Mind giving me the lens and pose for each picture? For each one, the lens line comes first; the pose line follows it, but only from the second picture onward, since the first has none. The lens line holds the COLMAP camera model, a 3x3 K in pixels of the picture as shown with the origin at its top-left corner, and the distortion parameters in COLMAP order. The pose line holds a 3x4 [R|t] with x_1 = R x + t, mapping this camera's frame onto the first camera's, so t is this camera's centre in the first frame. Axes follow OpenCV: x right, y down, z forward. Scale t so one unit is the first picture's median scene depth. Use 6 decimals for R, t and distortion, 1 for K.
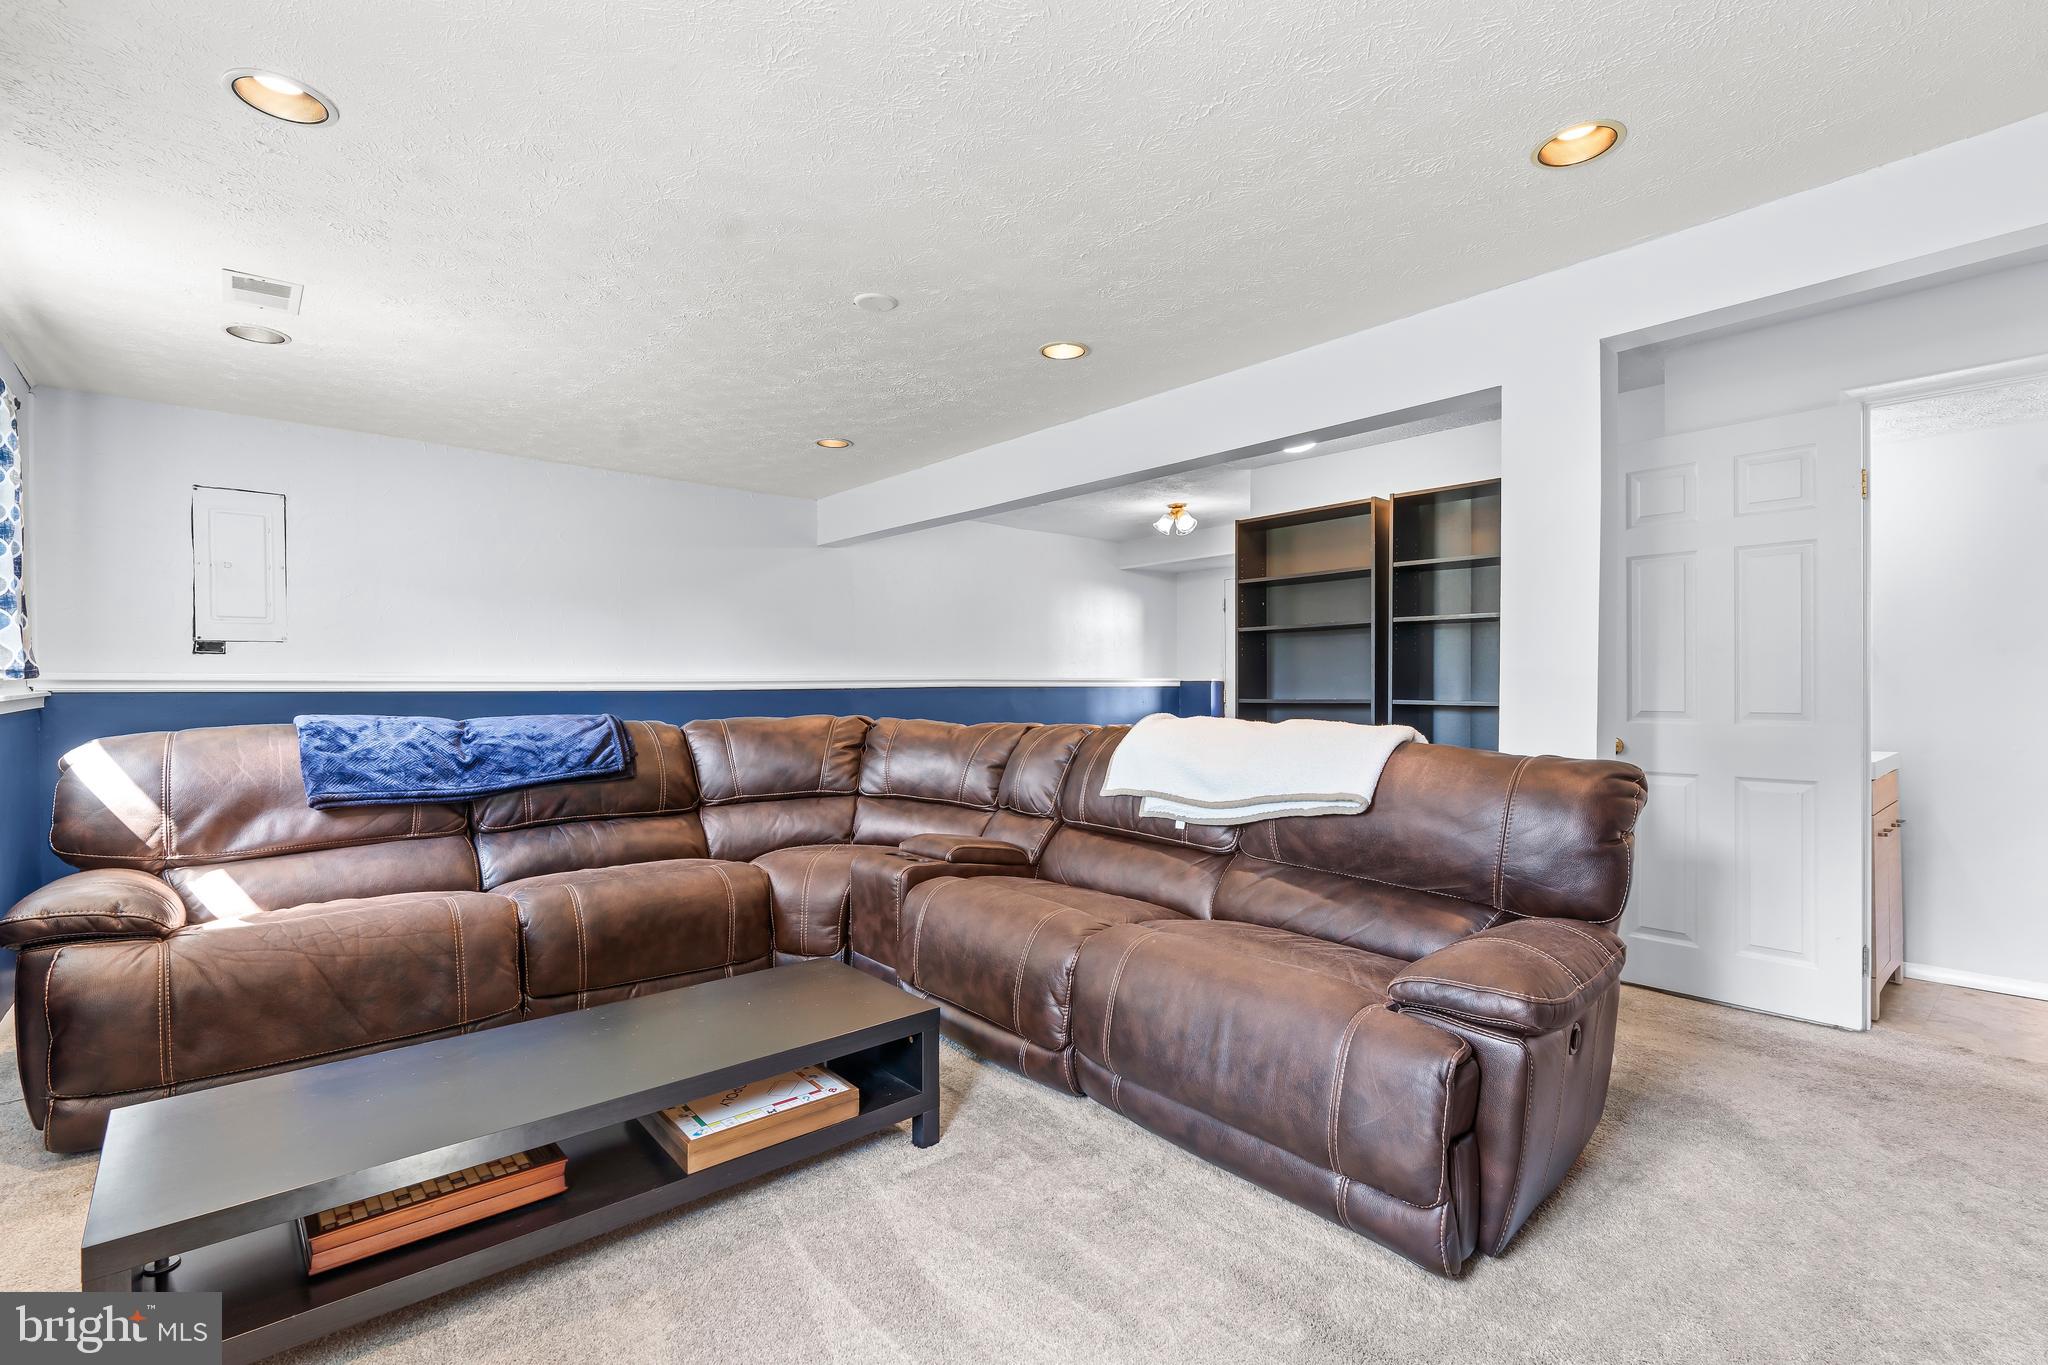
lens RADIAL K [[934.7, 0, 1030.0], [0, 934.7, 690.4], [0, 0, 1]] dist [-0.004237, -0.000661]
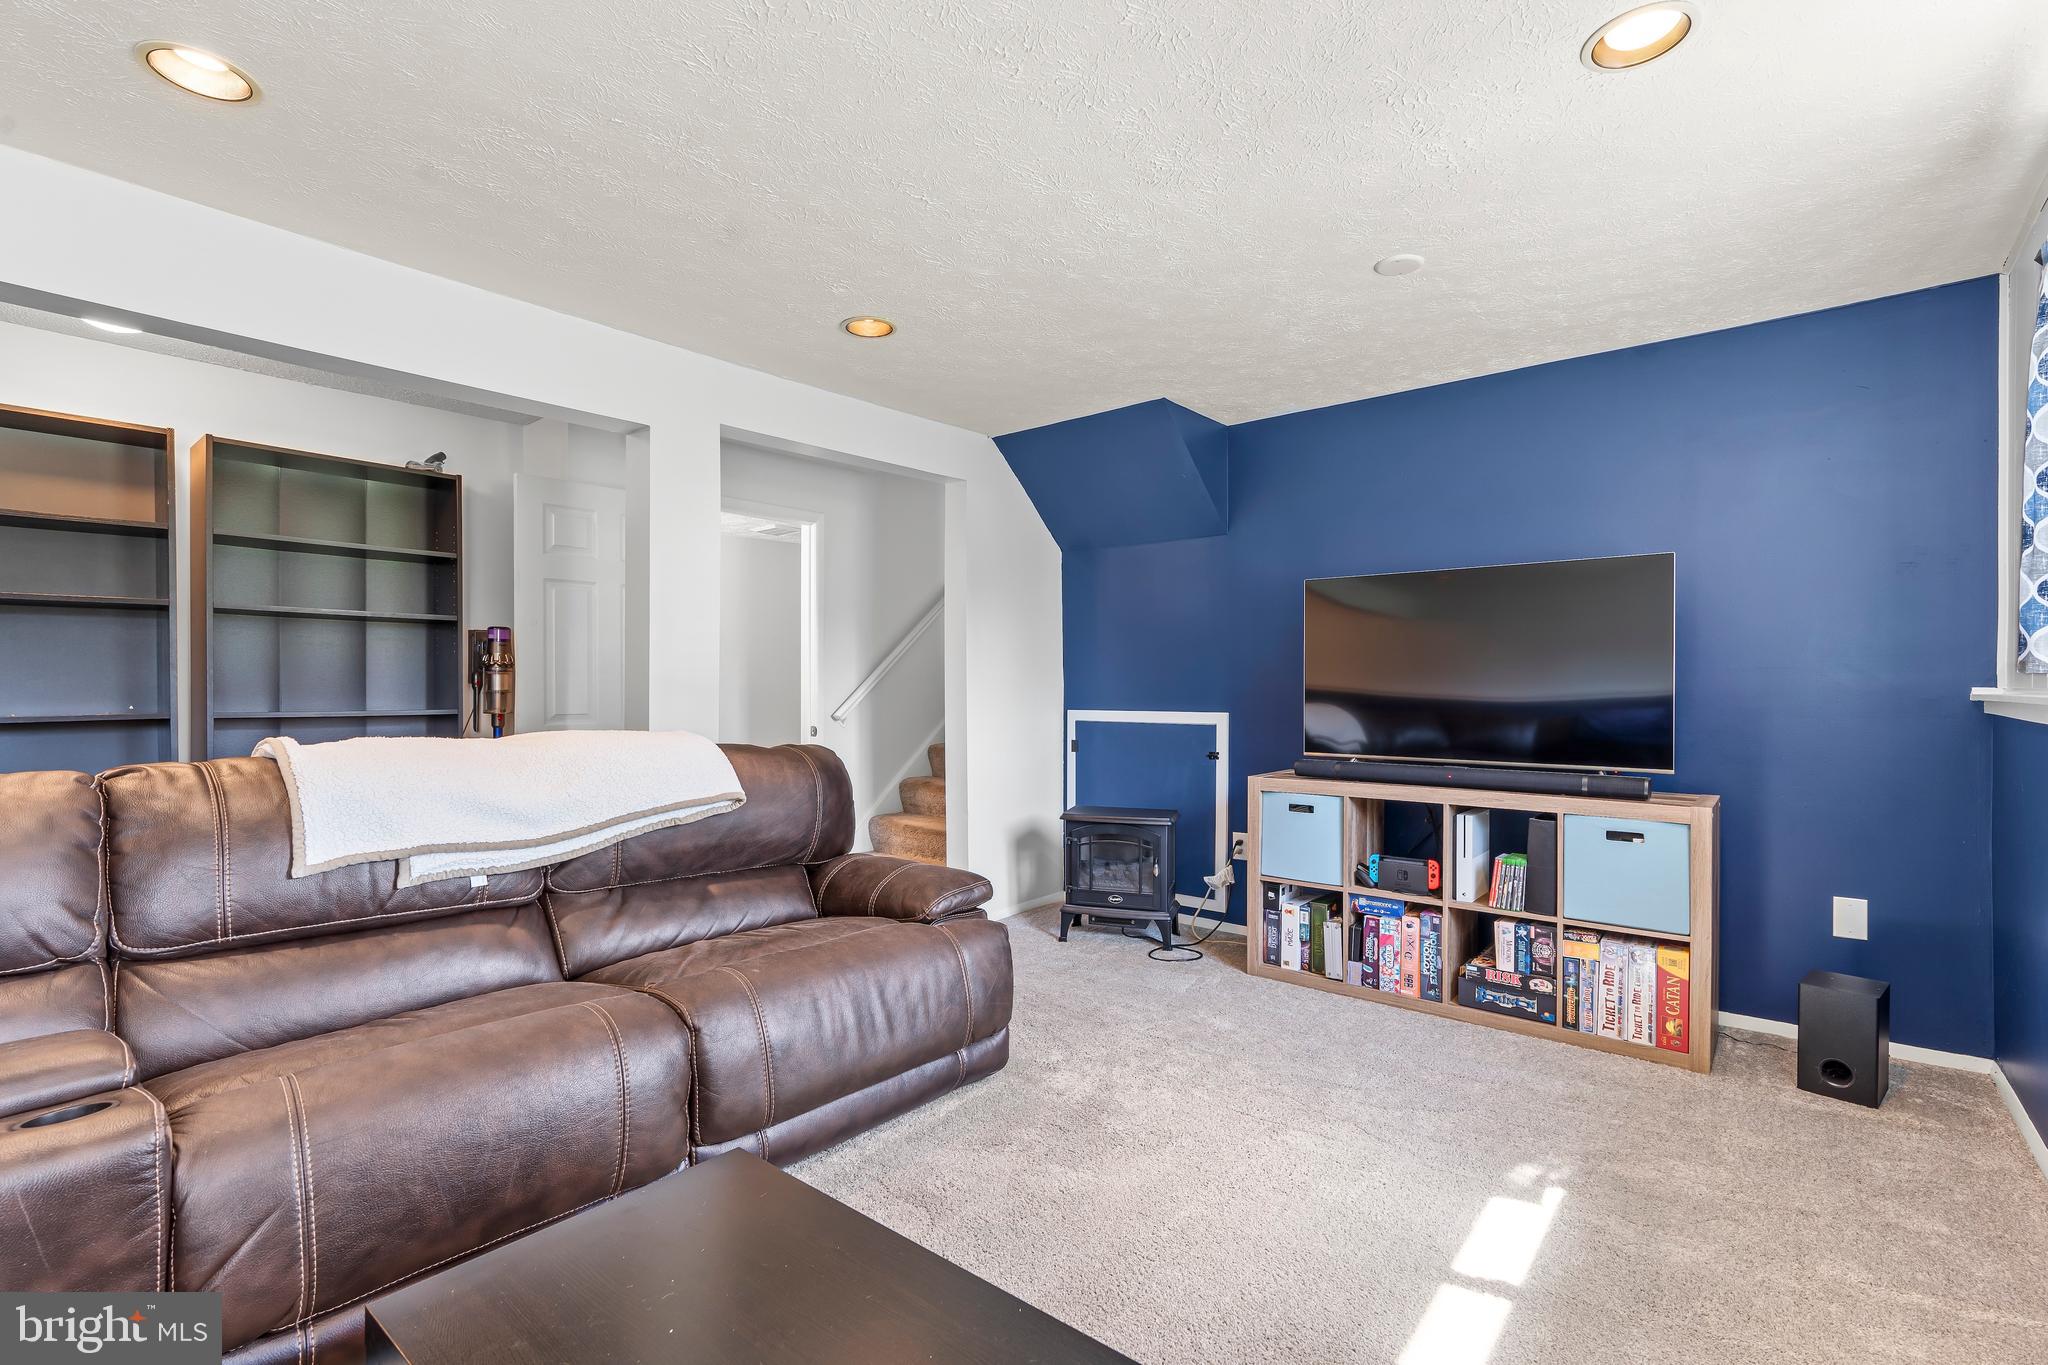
lens RADIAL K [[928.5, 0, 1033.2], [0, 928.5, 678.7], [0, 0, 1]] dist [-0.002664, 0.000113]
pose [[-0.142028, 0.011055, 0.989801, -0.612805], [0.005111, 0.999932, -0.010434, -0.007329], [-0.989849, 0.003577, -0.142075, 0.640440]]
